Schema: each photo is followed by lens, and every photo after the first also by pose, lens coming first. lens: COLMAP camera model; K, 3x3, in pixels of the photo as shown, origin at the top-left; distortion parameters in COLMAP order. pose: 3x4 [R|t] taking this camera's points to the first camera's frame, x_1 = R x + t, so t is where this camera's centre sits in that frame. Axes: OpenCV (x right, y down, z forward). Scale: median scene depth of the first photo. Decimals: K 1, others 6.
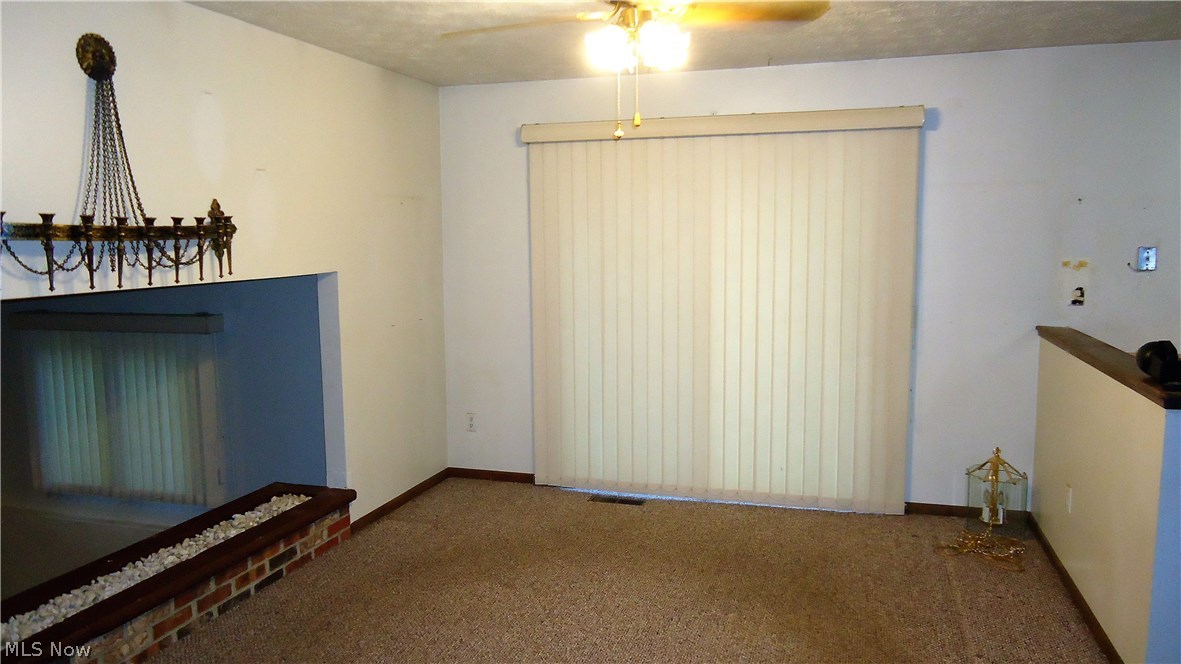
lens RADIAL K [[868.6, 0, 594.4], [0, 868.6, 333.4], [0, 0, 1]] dist [0.001754, 0.007219]
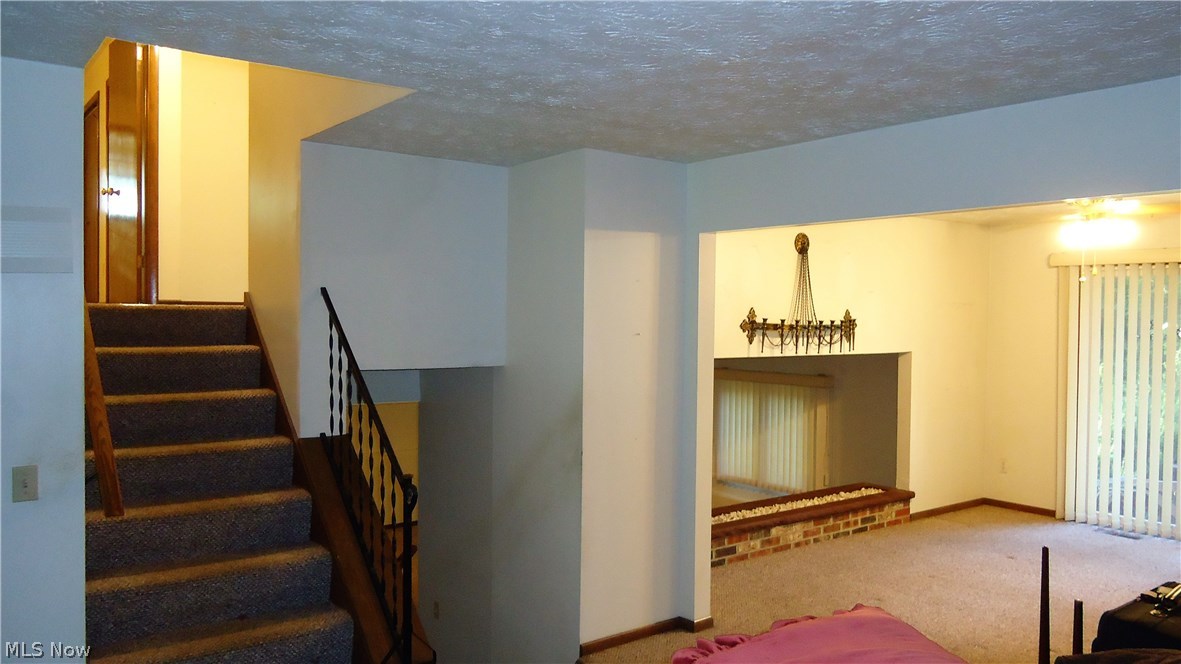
lens RADIAL K [[868.6, 0, 594.2], [0, 868.6, 335.2], [0, 0, 1]] dist [0.001754, 0.007219]
pose [[0.807641, 0.033390, -0.588728, 0.198766], [-0.087171, 0.994187, -0.063200, 0.058144], [0.583195, 0.102363, 0.805857, -0.728311]]
